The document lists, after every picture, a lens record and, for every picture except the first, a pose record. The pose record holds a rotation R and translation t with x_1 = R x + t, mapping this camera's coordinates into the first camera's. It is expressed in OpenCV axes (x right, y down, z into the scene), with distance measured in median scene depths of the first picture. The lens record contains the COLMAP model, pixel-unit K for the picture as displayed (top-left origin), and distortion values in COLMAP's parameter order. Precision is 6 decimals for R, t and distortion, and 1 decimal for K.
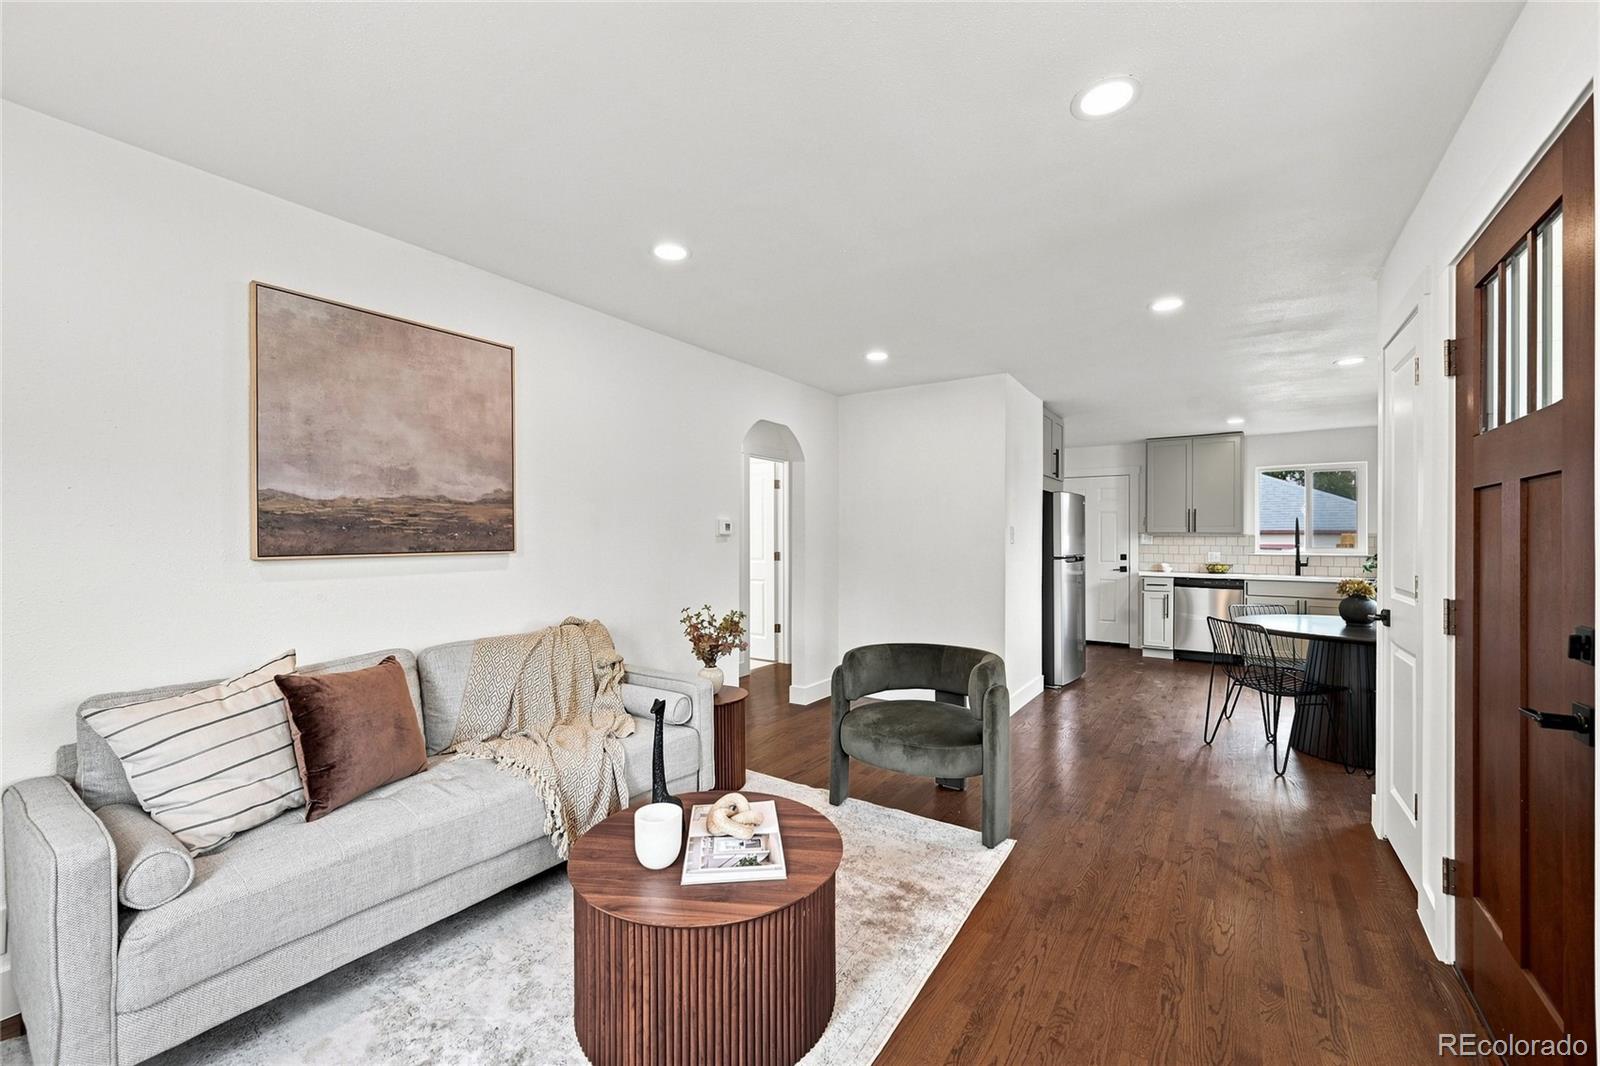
lens RADIAL K [[632.9, 0, 794.4], [0, 632.9, 534.5], [0, 0, 1]] dist [-0.004200, 0.001577]
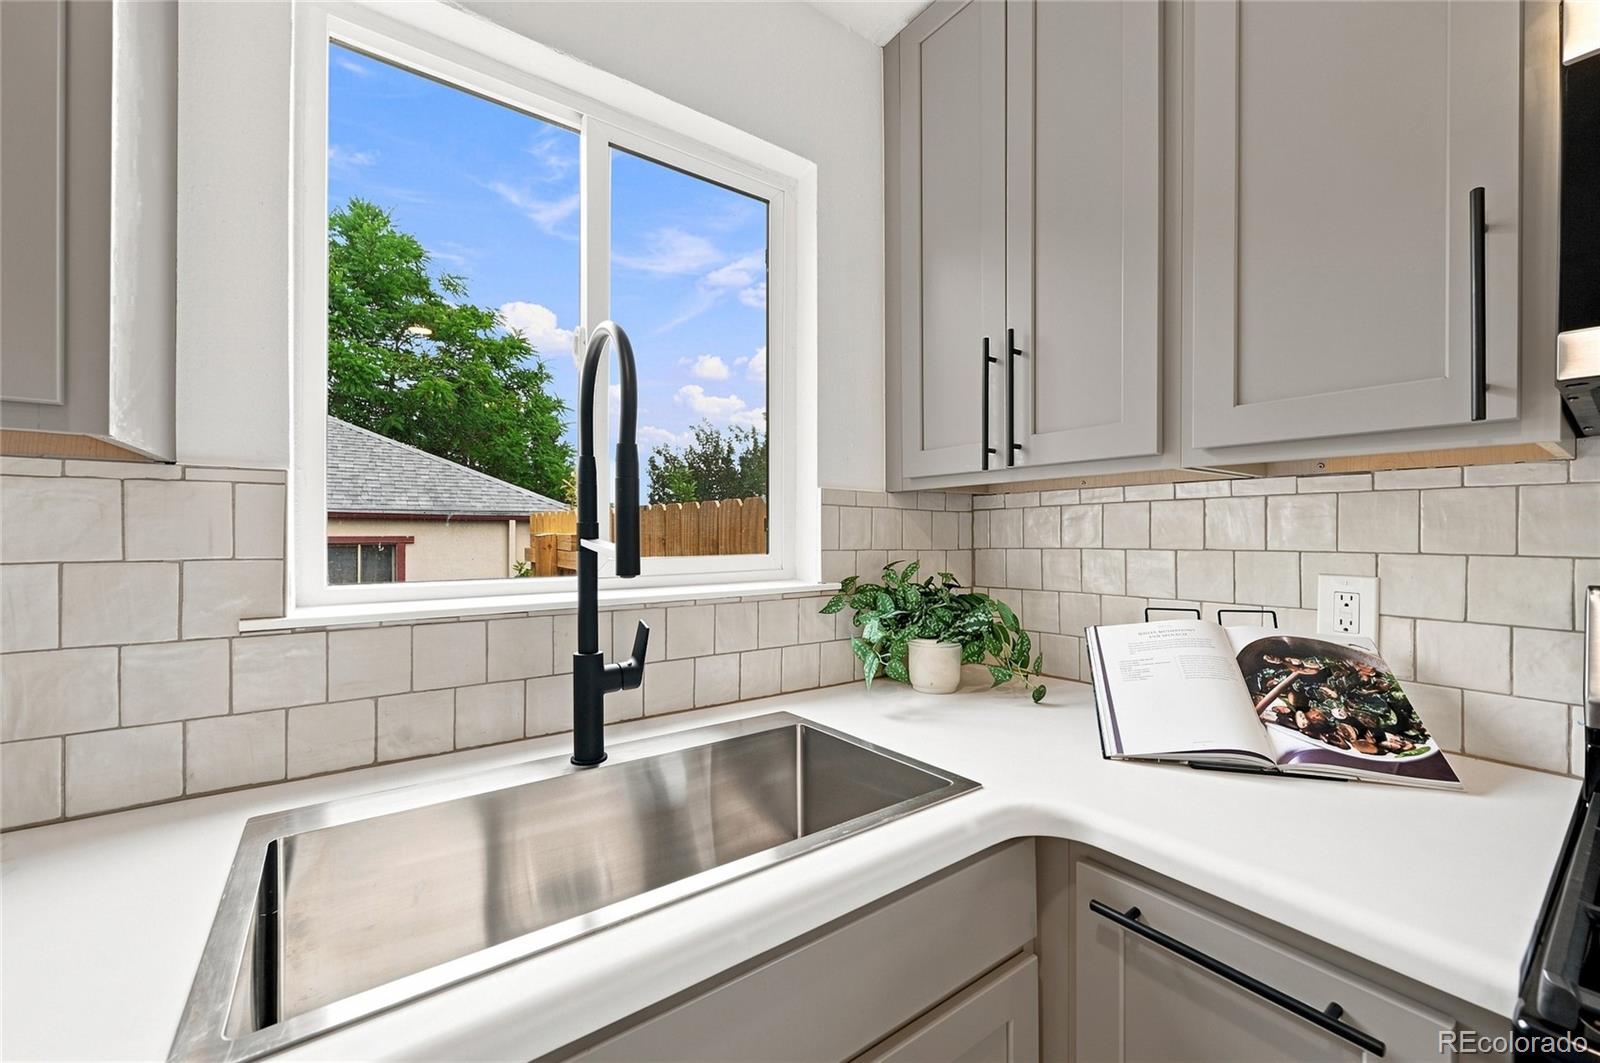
lens RADIAL K [[632.9, 0, 807.8], [0, 632.9, 536.4], [0, 0, 1]] dist [-0.004200, 0.001577]
pose [[0.317757, -0.006874, 0.948147, 0.641769], [-0.005245, 0.999946, 0.009007, 0.012271], [-0.948158, -0.007835, 0.317704, 0.859736]]
